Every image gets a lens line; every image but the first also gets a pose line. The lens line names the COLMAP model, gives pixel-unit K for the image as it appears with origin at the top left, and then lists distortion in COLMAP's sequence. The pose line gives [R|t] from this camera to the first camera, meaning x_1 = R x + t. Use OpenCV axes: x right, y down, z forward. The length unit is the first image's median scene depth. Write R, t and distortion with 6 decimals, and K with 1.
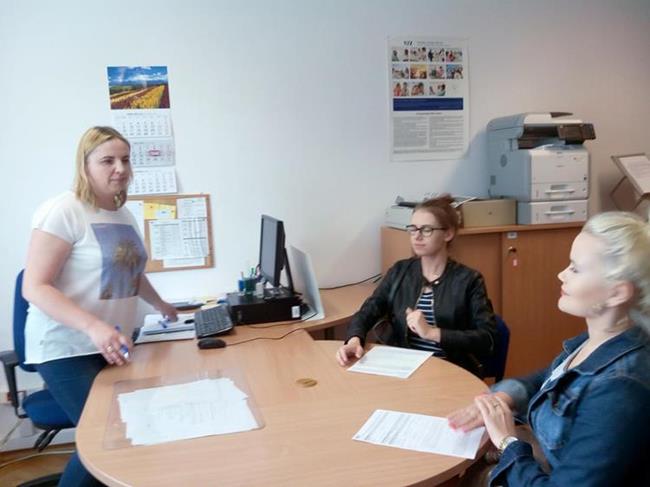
lens RADIAL K [[588.6, 0, 325.3], [0, 588.6, 245.9], [0, 0, 1]] dist [0.015408, -0.037155]
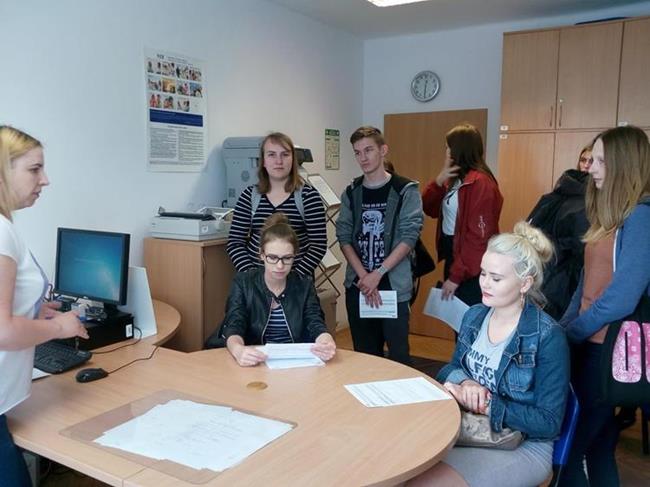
lens RADIAL K [[588.6, 0, 325.4], [0, 588.6, 241.4], [0, 0, 1]] dist [0.015408, -0.037155]
pose [[0.732875, -0.035068, 0.679459, -0.348502], [0.049759, 0.998759, -0.002123, -0.009304], [-0.678541, 0.035365, 0.733711, 0.072138]]
